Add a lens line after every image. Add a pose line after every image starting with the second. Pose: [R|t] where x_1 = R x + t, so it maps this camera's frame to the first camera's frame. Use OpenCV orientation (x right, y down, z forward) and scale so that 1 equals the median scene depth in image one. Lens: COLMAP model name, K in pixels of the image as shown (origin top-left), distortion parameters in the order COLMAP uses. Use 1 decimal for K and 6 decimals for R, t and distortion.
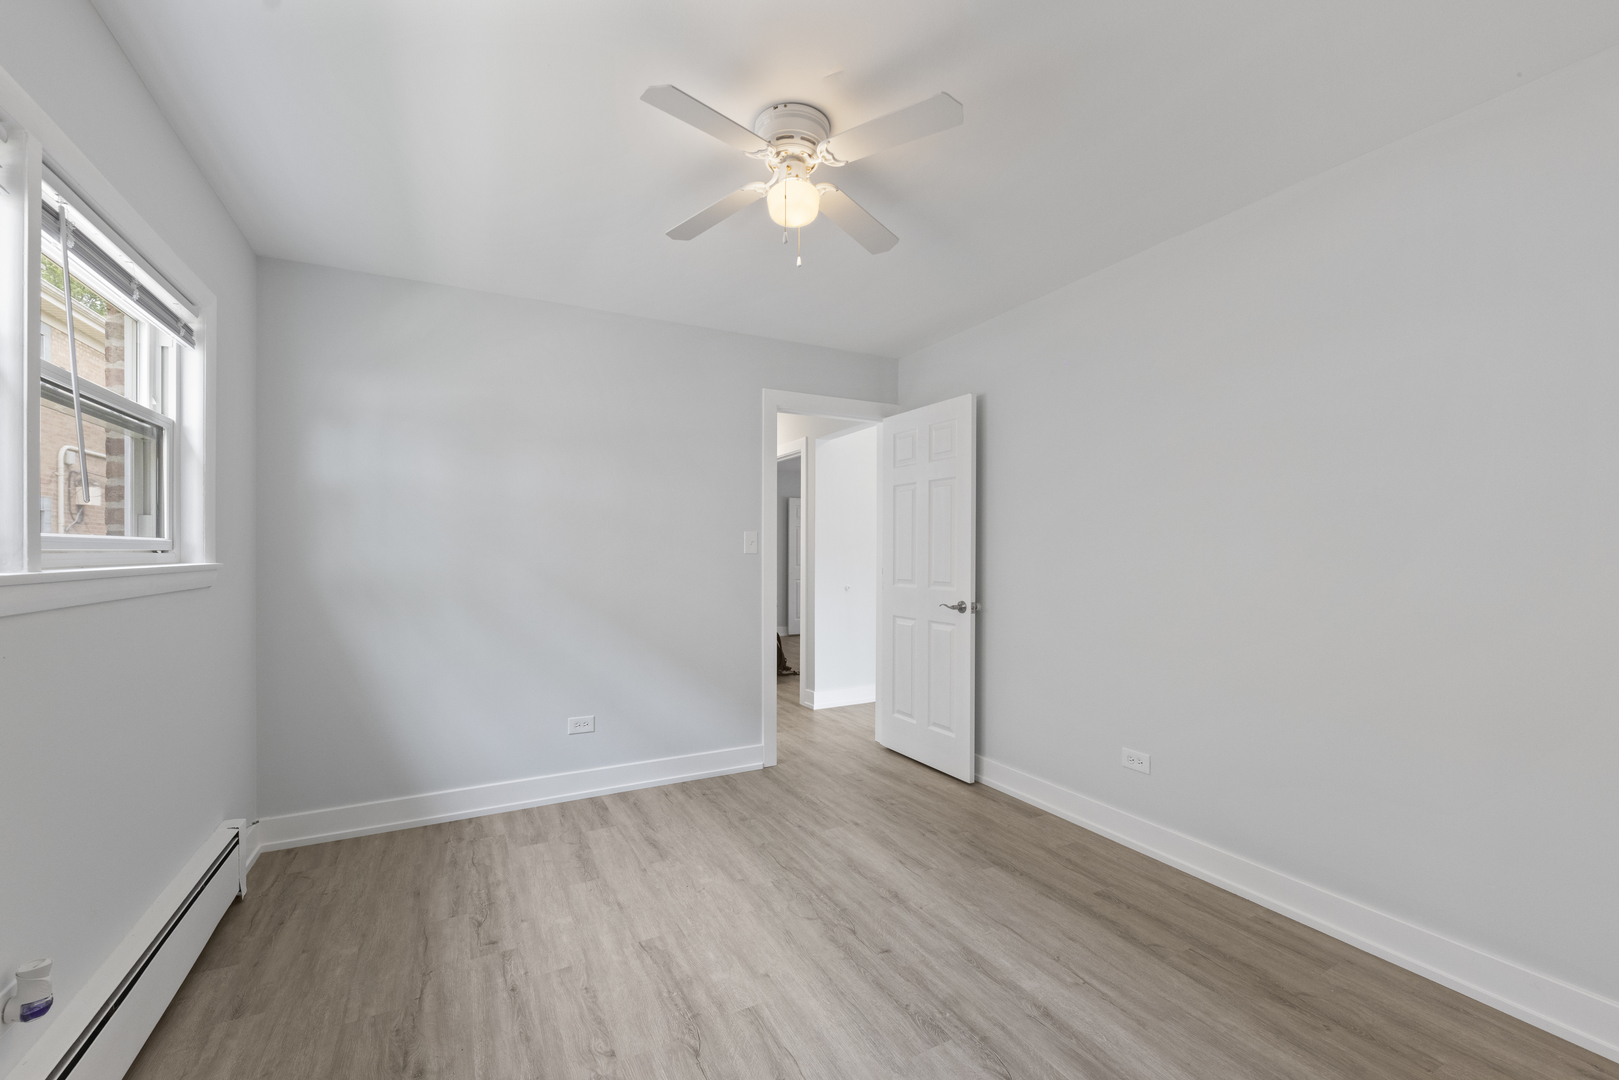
lens RADIAL K [[645.4, 0, 797.1], [0, 645.4, 549.3], [0, 0, 1]] dist [0.000190, -0.000418]
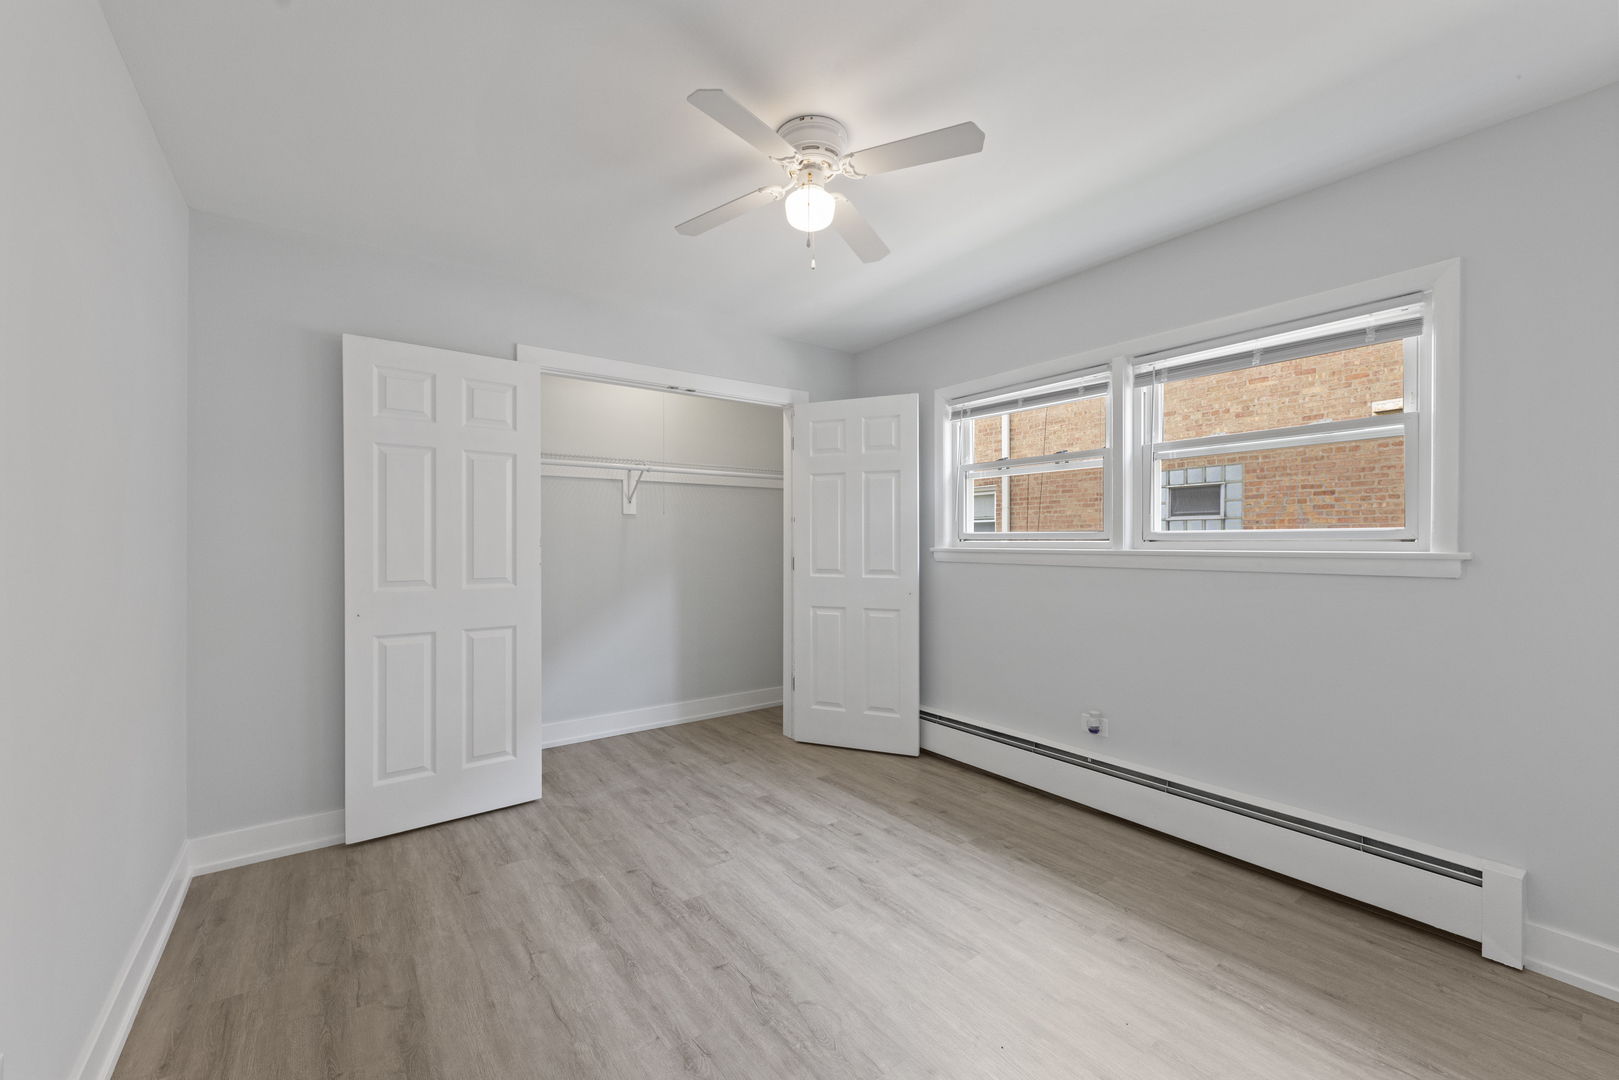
lens RADIAL K [[645.4, 0, 797.1], [0, 645.4, 549.3], [0, 0, 1]] dist [0.000190, -0.000418]
pose [[-0.990019, 0.002335, -0.140916, 0.160105], [0.001279, 0.999970, 0.007585, 0.009656], [0.140930, 0.007329, -0.989992, 1.993360]]
